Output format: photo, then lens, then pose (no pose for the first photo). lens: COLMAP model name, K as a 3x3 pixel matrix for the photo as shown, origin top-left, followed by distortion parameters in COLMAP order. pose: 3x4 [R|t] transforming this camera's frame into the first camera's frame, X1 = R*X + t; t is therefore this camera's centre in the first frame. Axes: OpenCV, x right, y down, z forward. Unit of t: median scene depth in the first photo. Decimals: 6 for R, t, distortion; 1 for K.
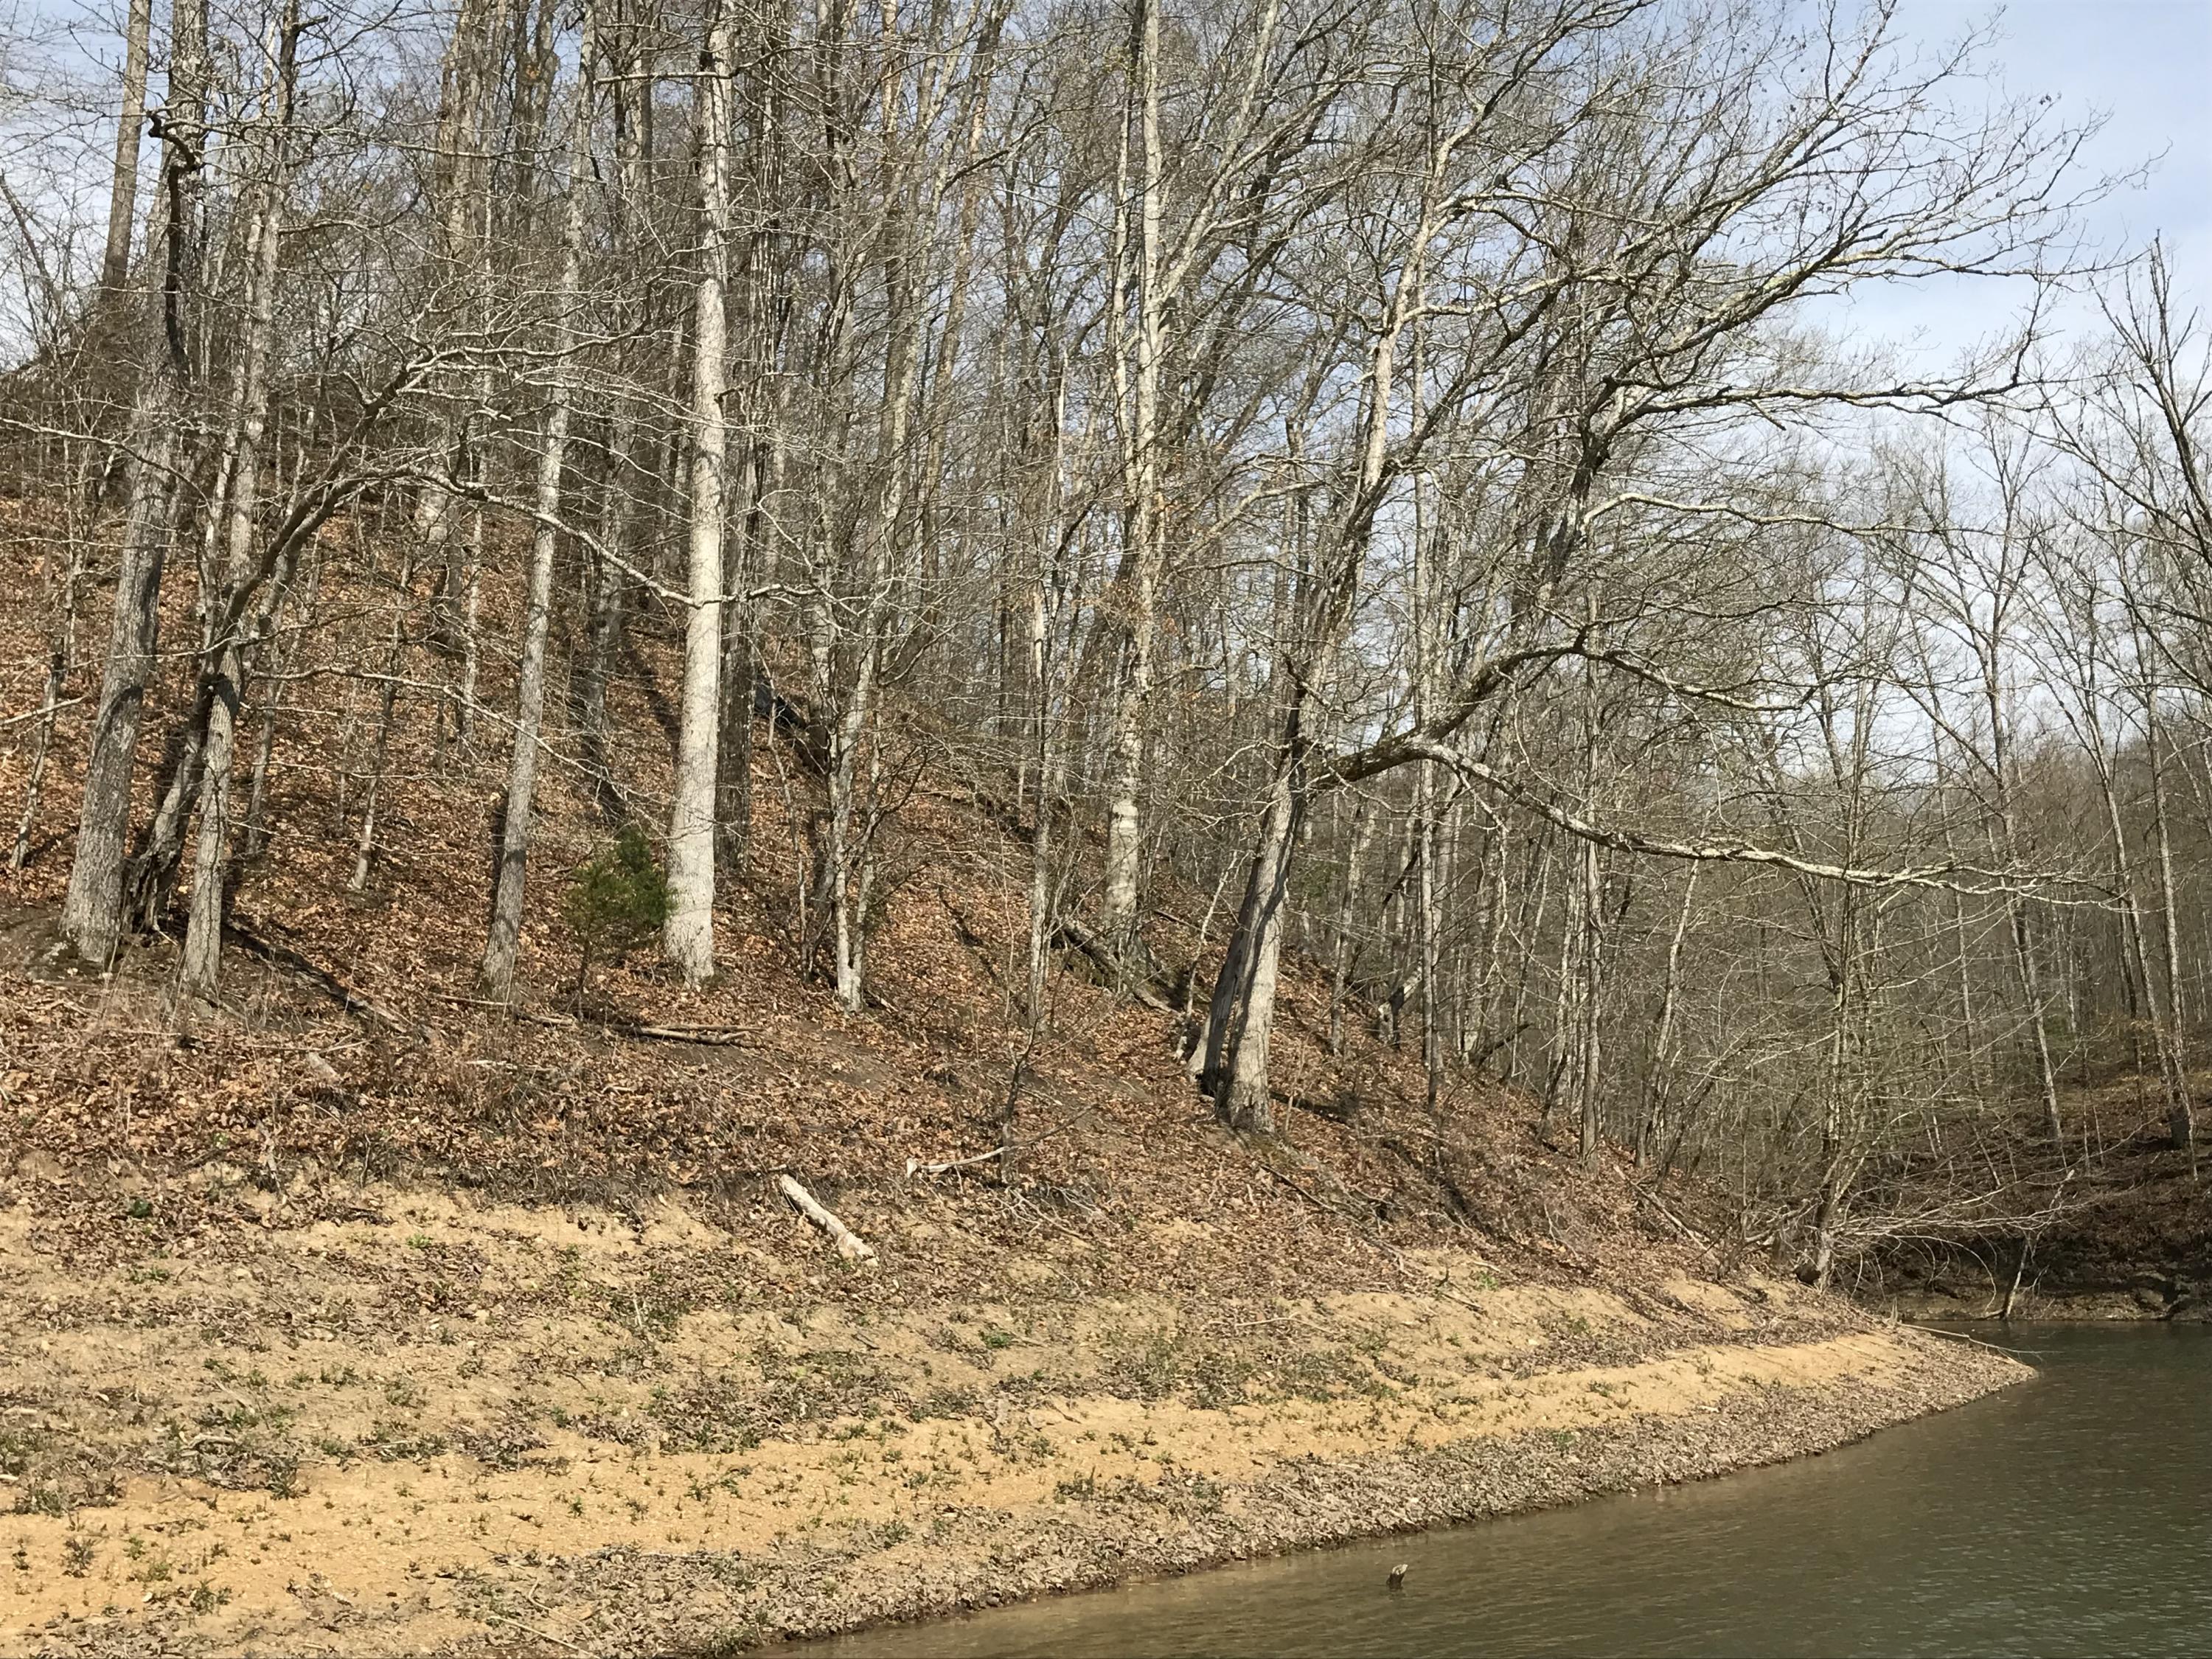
lens RADIAL K [[2342.1, 0, 1104.6], [0, 2342.1, 830.2], [0, 0, 1]] dist [0.040897, 0.000000]
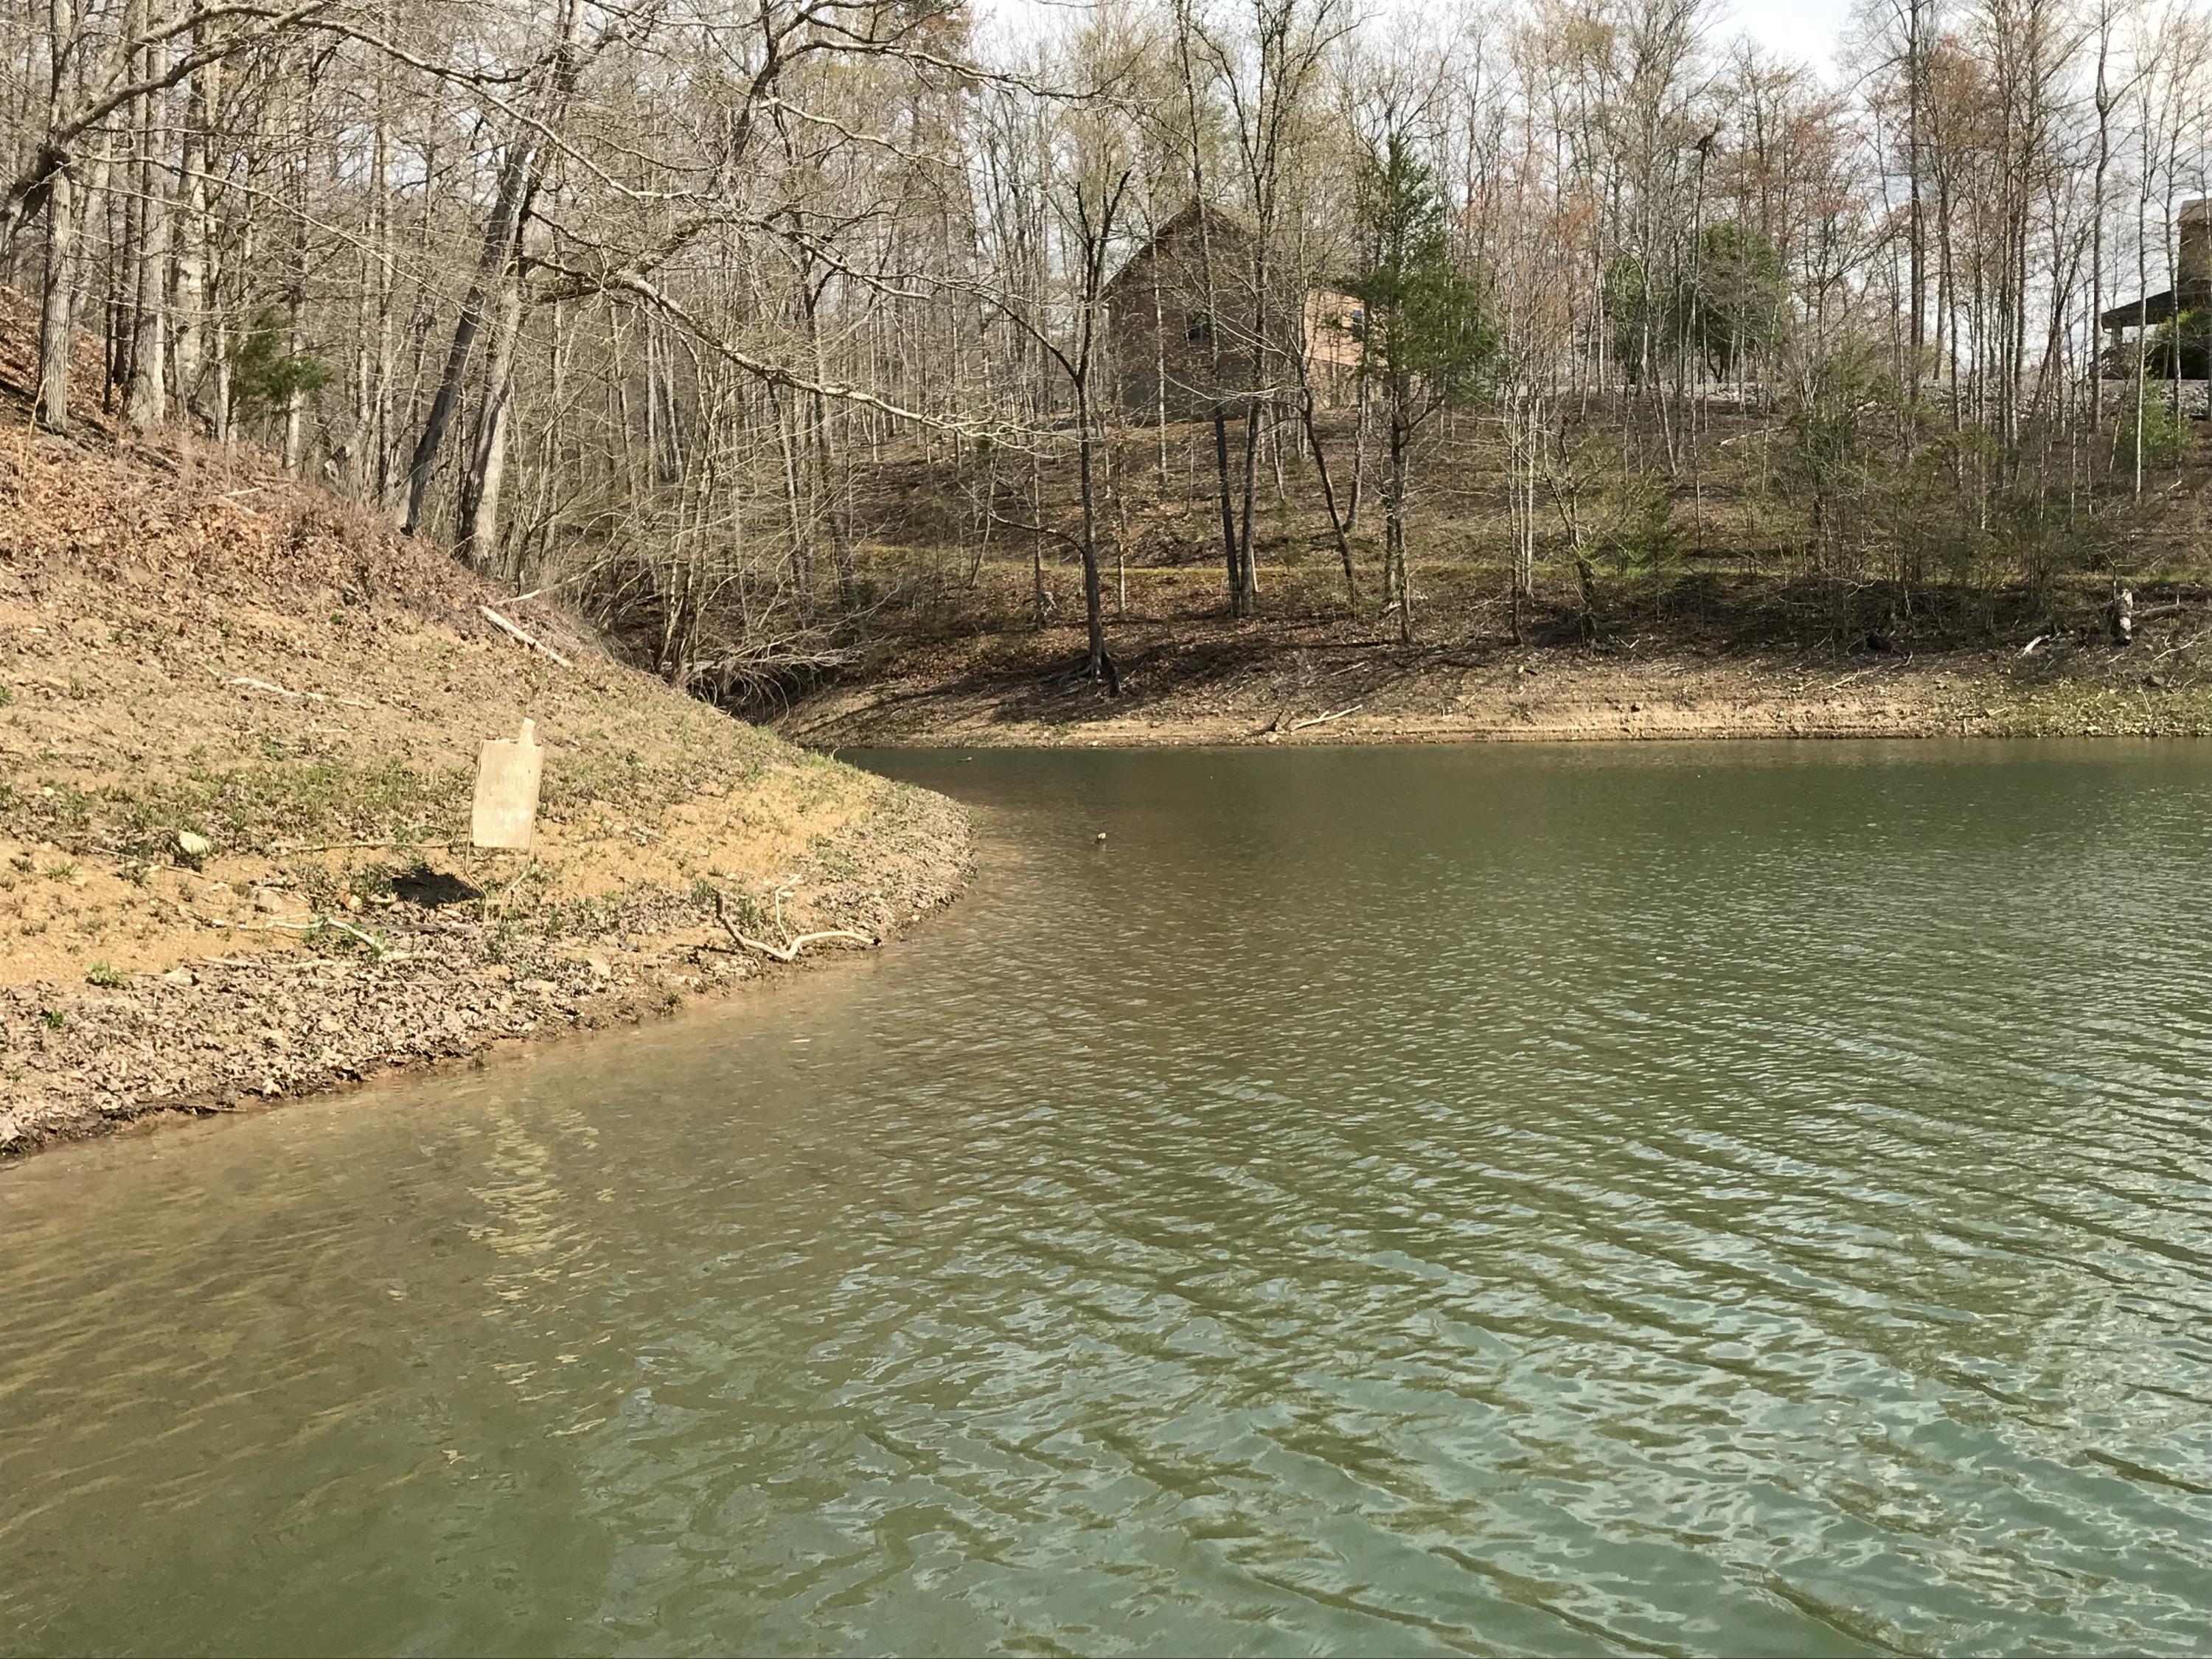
lens RADIAL K [[2342.1, 0, 1103.4], [0, 2342.1, 827.2], [0, 0, 1]] dist [0.040897, 0.000000]
pose [[0.743415, -0.030299, 0.668144, -0.536915], [-0.124132, 0.975367, 0.182347, -0.011063], [-0.657210, -0.218497, 0.721341, -0.147708]]
